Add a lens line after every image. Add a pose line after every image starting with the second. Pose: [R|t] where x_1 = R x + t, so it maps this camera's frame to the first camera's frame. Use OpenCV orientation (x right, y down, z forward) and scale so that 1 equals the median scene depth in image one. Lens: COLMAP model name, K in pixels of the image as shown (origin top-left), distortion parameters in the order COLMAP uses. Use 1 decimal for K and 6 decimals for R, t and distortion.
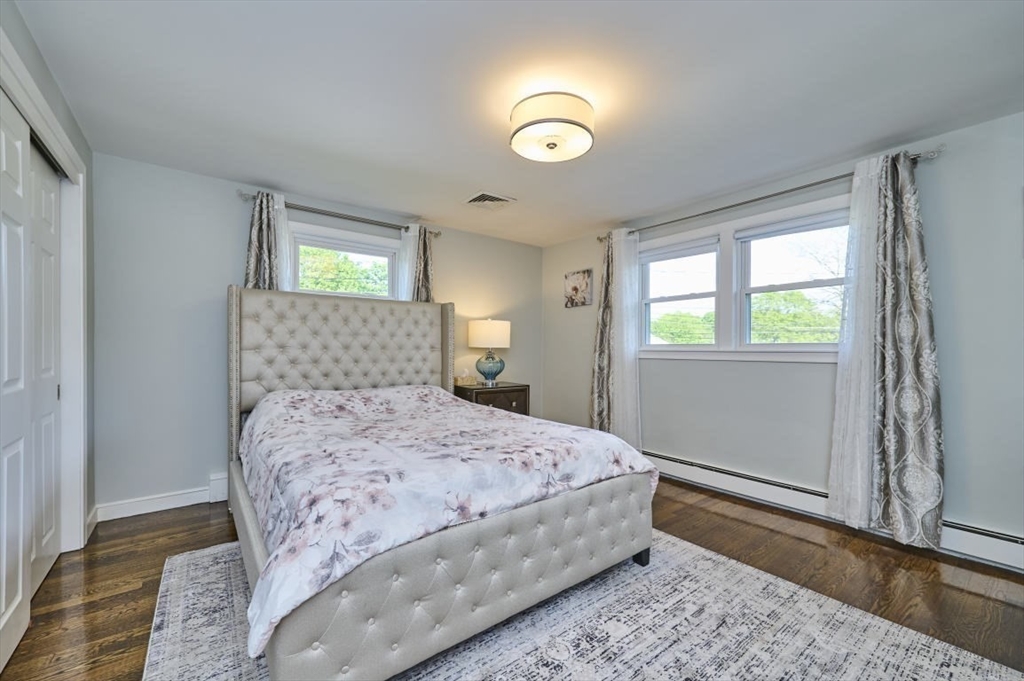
lens RADIAL K [[406.1, 0, 511.1], [0, 406.1, 347.9], [0, 0, 1]] dist [-0.003211, -0.000151]
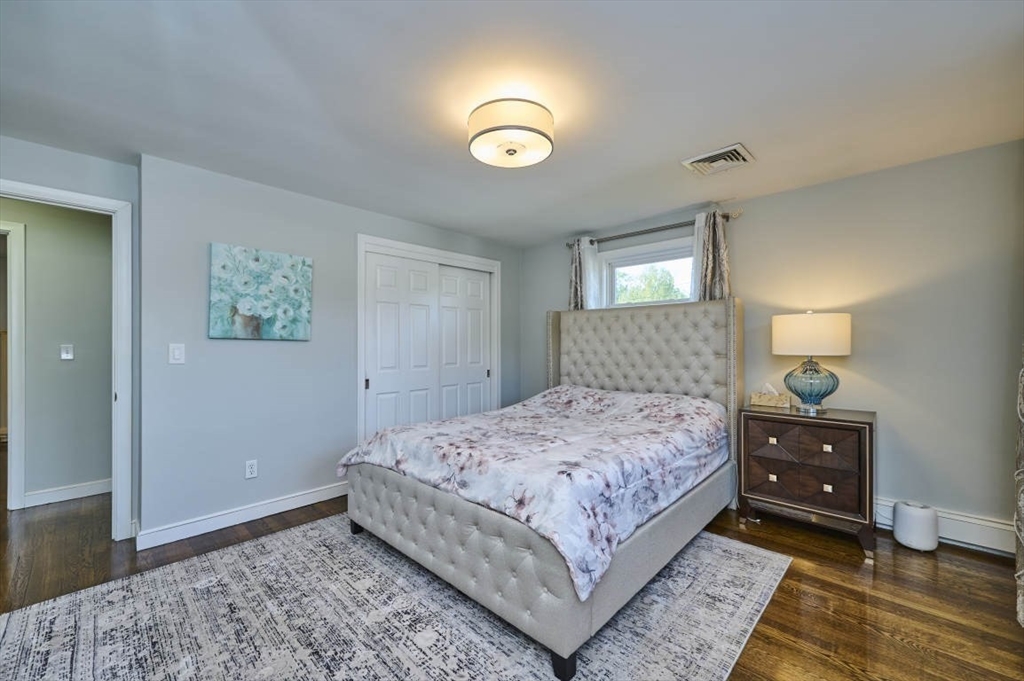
lens RADIAL K [[406.1, 0, 512.5], [0, 406.1, 342.4], [0, 0, 1]] dist [-0.003211, -0.000151]
pose [[0.158234, -0.011657, -0.987333, 0.675933], [0.001271, 0.999932, -0.011602, -0.018172], [0.987401, 0.000581, 0.158238, 0.545264]]
